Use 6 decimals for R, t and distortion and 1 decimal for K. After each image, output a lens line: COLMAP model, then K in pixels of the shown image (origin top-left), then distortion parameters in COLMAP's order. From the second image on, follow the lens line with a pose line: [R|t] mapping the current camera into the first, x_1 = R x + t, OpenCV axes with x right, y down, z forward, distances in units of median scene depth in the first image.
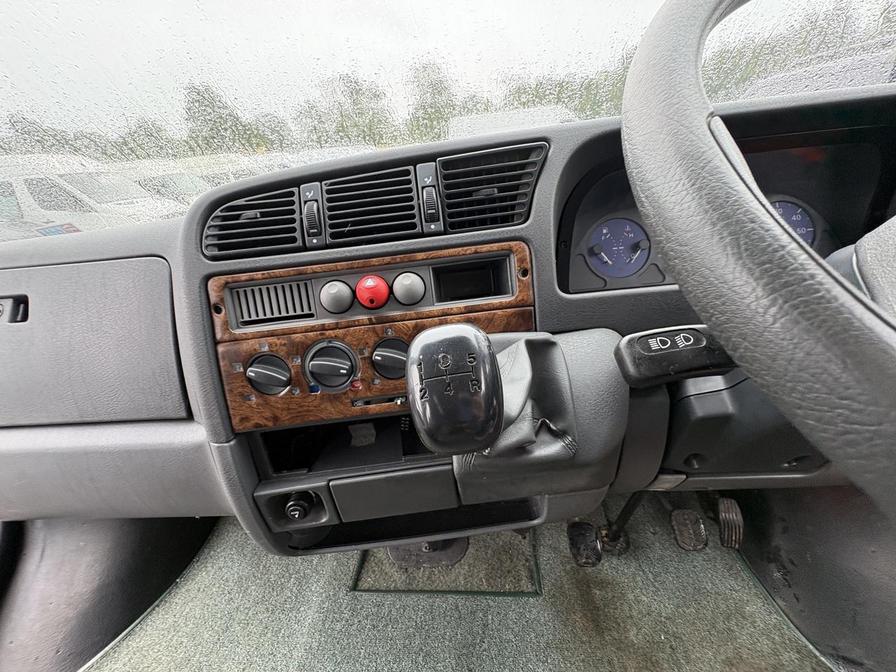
lens RADIAL K [[358.5, 0, 445.8], [0, 358.5, 336.9], [0, 0, 1]] dist [-0.004011, 0.001617]
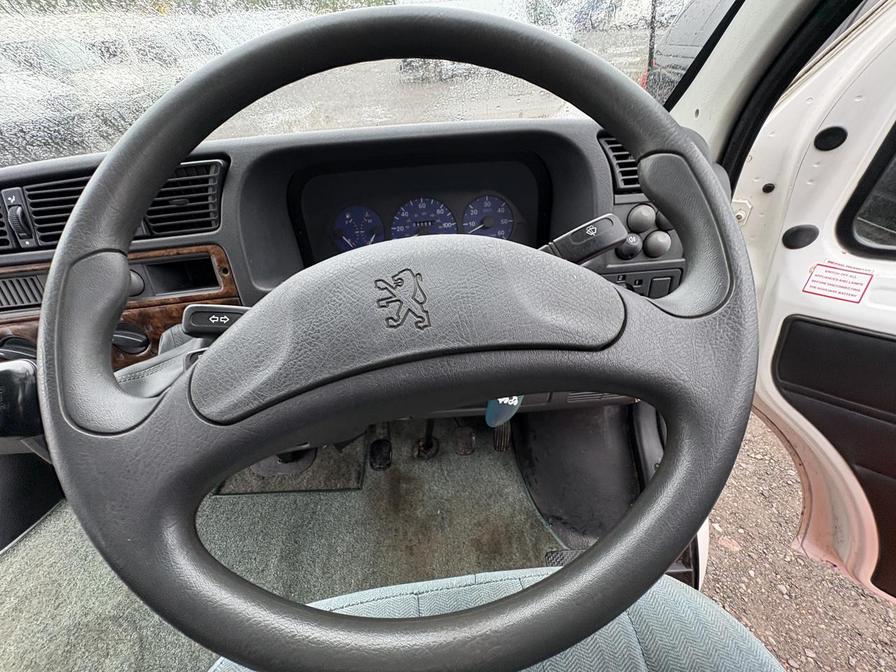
lens RADIAL K [[358.5, 0, 448.9], [0, 358.5, 339.1], [0, 0, 1]] dist [-0.004011, 0.001617]
pose [[0.994649, -0.016176, 0.102039, 0.851381], [-0.008670, 0.971114, 0.238459, -0.249187], [-0.102949, -0.238068, 0.965777, -0.324349]]
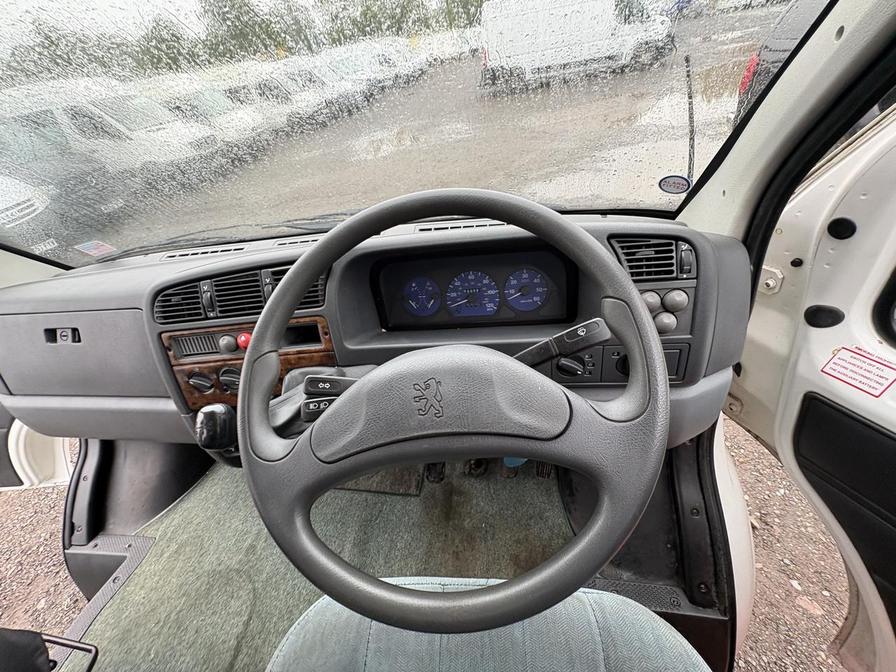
lens RADIAL K [[358.5, 0, 448.9], [0, 358.5, 338.2], [0, 0, 1]] dist [-0.004011, 0.001617]
pose [[0.994634, 0.023916, -0.100654, 0.983980], [-0.001111, 0.975328, 0.220760, -0.540472], [0.103450, -0.219464, 0.970121, -0.632570]]
